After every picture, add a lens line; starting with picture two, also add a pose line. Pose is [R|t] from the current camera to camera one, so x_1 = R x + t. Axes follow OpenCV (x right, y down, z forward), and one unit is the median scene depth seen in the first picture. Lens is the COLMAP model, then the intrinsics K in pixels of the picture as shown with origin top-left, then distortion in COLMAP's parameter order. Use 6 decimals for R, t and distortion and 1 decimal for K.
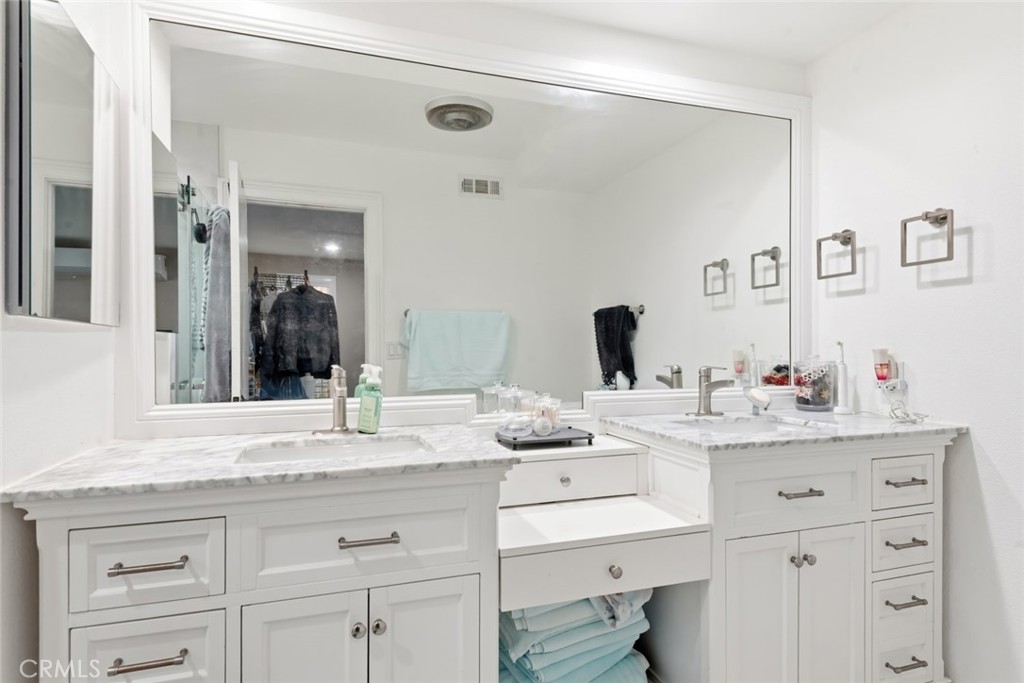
lens RADIAL K [[527.6, 0, 510.3], [0, 527.6, 341.2], [0, 0, 1]] dist [0.012165, -0.000350]
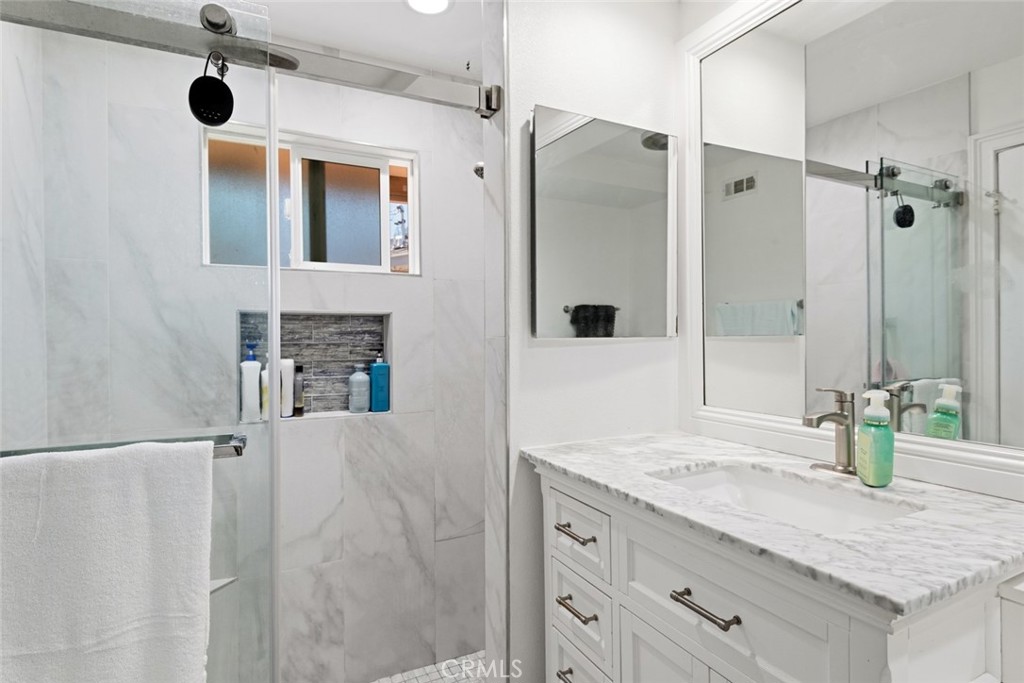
lens RADIAL K [[527.6, 0, 510.3], [0, 527.6, 341.2], [0, 0, 1]] dist [0.012165, -0.000350]
pose [[0.169995, 0.008399, -0.985409, 0.501545], [0.020675, 0.999713, 0.012087, -0.050839], [0.985228, -0.022428, 0.169773, 0.601661]]
